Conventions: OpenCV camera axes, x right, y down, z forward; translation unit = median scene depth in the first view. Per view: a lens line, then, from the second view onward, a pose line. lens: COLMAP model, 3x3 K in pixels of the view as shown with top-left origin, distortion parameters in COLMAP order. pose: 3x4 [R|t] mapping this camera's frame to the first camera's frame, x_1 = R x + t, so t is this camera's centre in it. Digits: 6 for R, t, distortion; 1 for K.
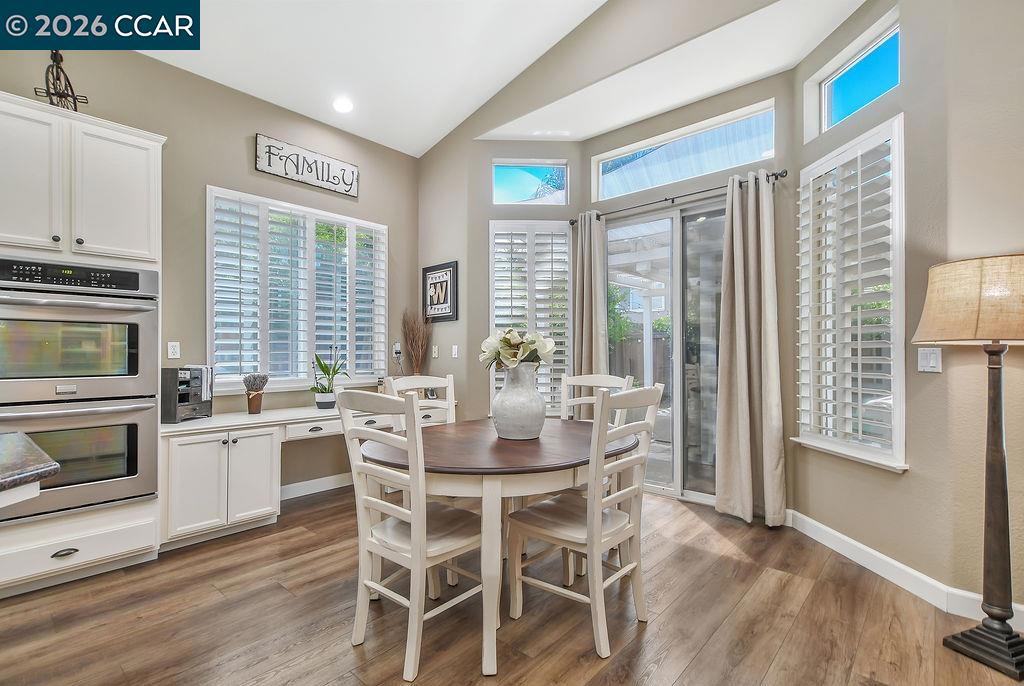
lens RADIAL K [[476.3, 0, 498.7], [0, 476.3, 346.8], [0, 0, 1]] dist [0.026848, -0.008420]
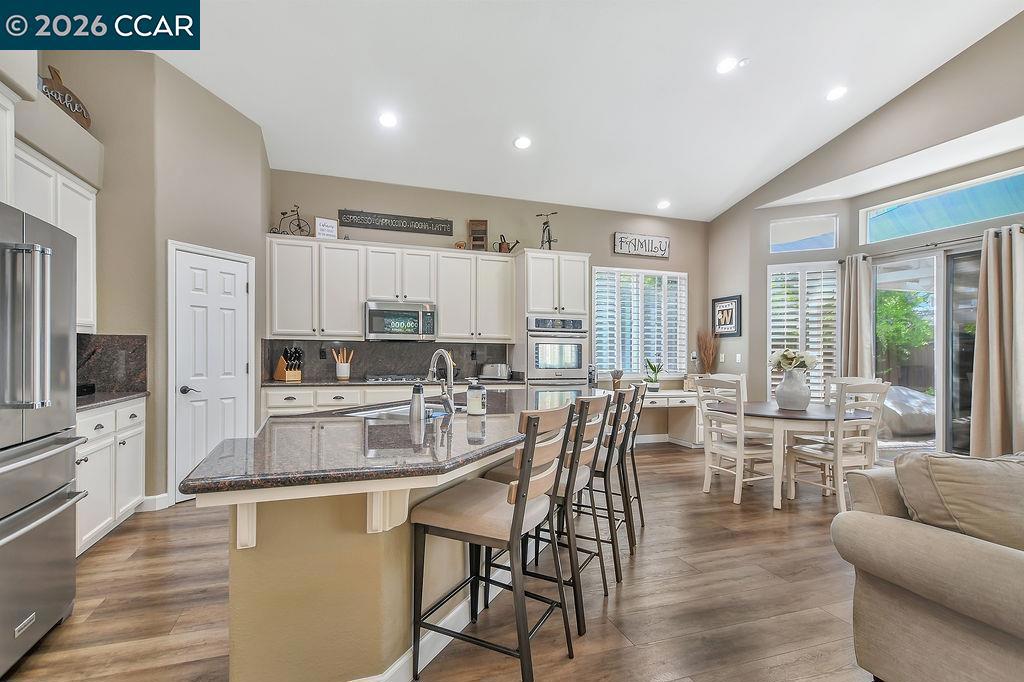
lens RADIAL K [[476.3, 0, 498.7], [0, 476.3, 344.8], [0, 0, 1]] dist [0.026848, -0.008420]
pose [[0.876457, 0.003892, -0.481464, -0.037390], [-0.005863, 0.999979, -0.002590, -0.027670], [0.481444, 0.005092, 0.876462, -0.728661]]
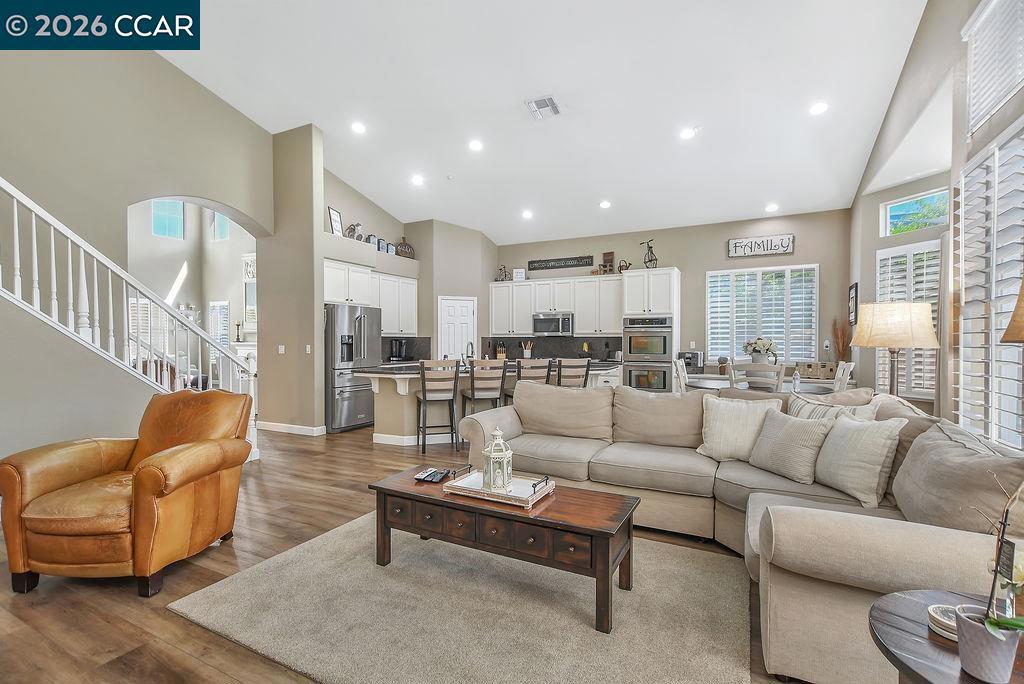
lens RADIAL K [[461.6, 0, 512.0], [0, 461.6, 342.0], [0, 0, 1]] dist [0.003757, 0.000168]
pose [[0.263732, -0.000786, -0.964596, 1.168351], [0.010848, 0.999939, 0.002151, -0.020750], [0.964535, -0.011031, 0.263725, -0.423765]]
